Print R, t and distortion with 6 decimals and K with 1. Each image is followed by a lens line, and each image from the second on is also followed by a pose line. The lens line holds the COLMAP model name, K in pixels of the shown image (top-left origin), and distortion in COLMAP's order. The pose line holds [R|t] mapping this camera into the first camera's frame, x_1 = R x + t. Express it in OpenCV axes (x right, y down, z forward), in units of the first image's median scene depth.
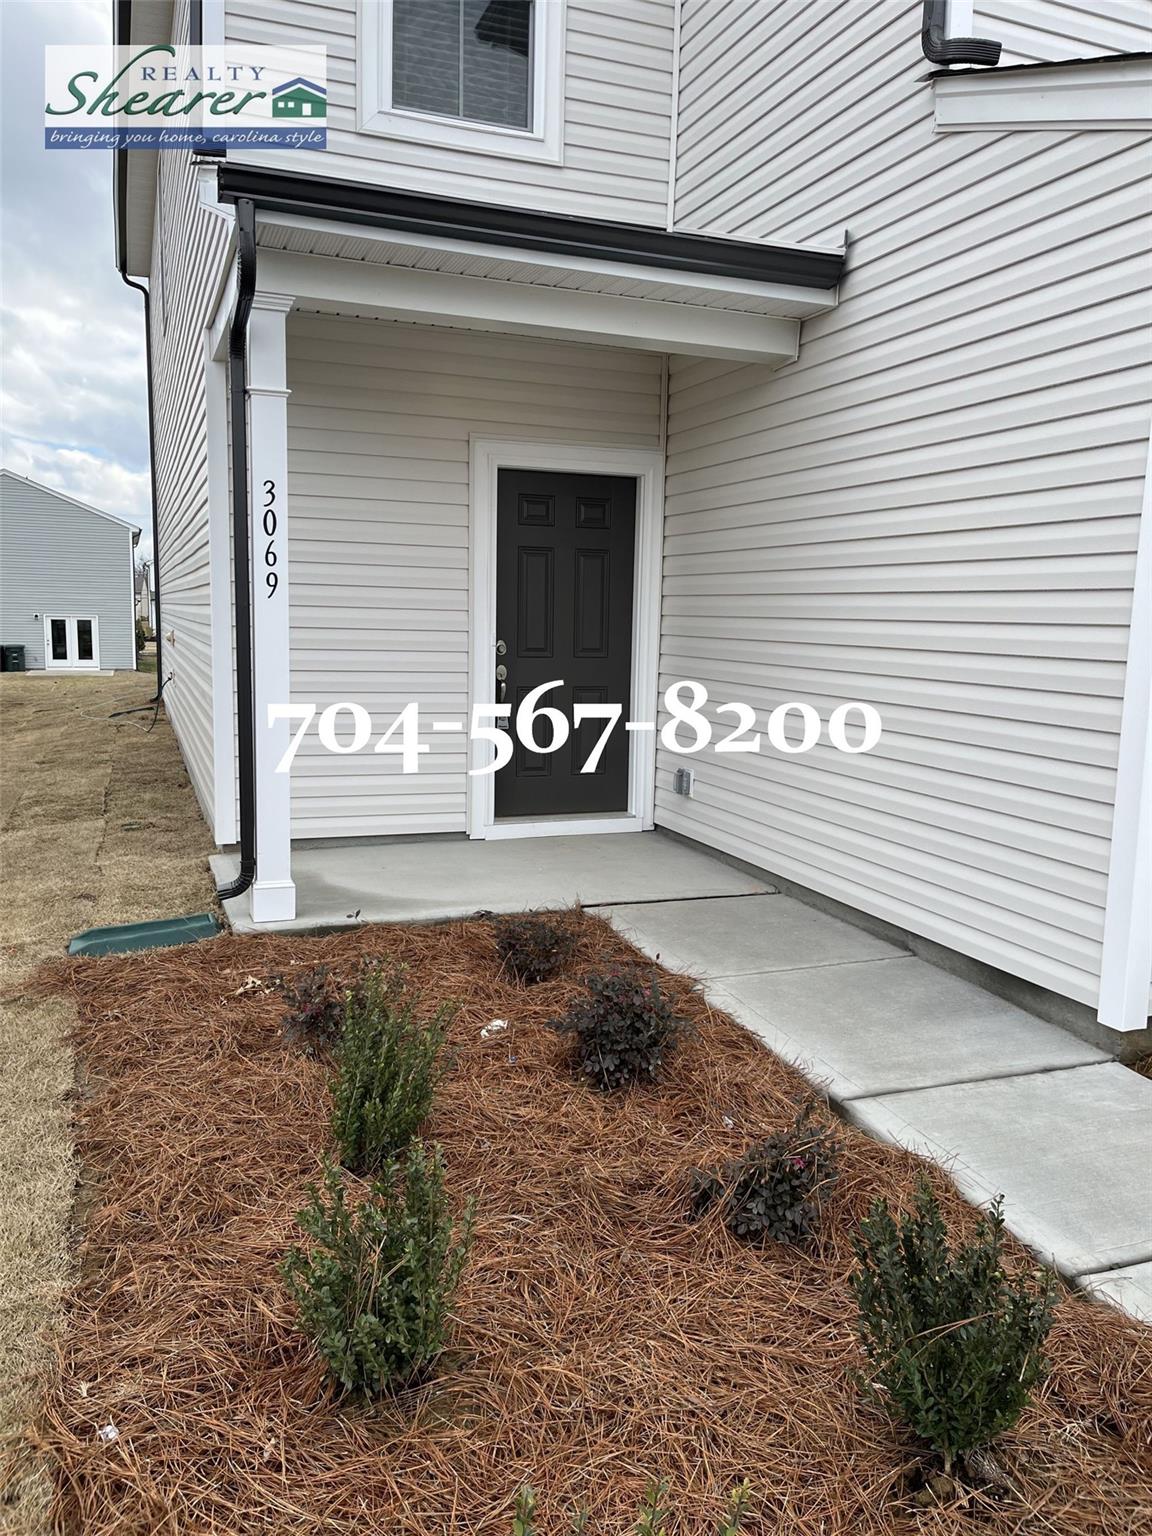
lens RADIAL K [[1175.8, 0, 578.3], [0, 1175.8, 766.0], [0, 0, 1]] dist [0.056795, 0.005336]
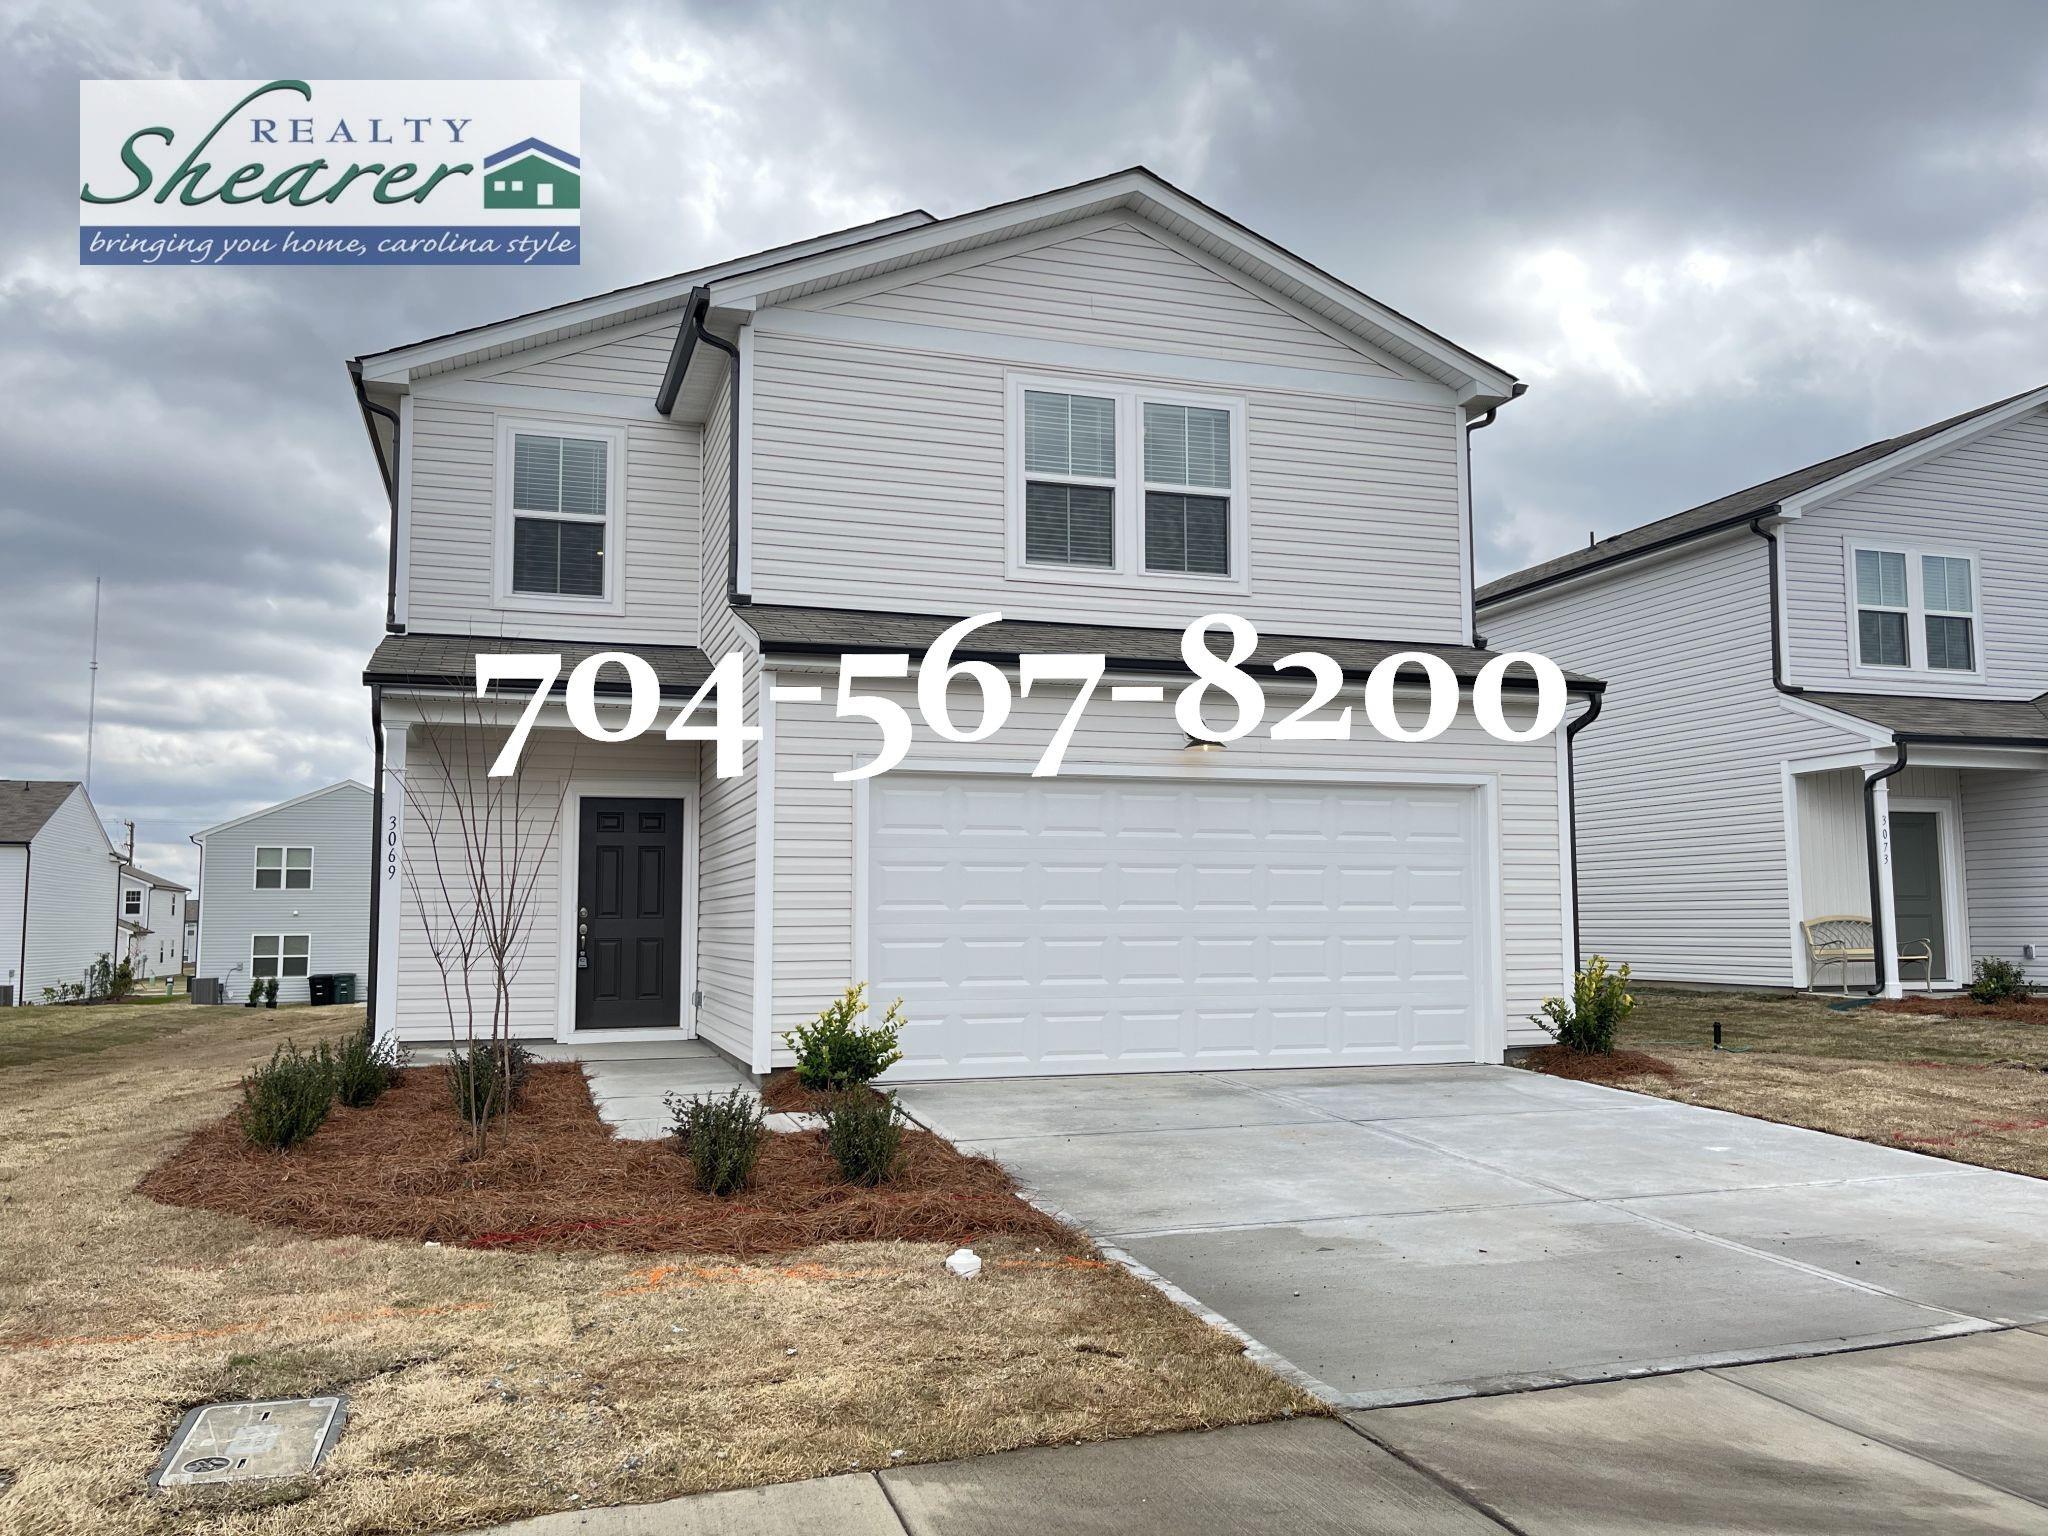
lens RADIAL K [[1567.8, 0, 1020.7], [0, 1567.8, 771.2], [0, 0, 1]] dist [0.056795, 0.005336]
pose [[0.998122, -0.033242, -0.051448, 0.615287], [0.020732, 0.973695, -0.226912, 0.195864], [0.057637, 0.225419, 0.972555, -0.983454]]
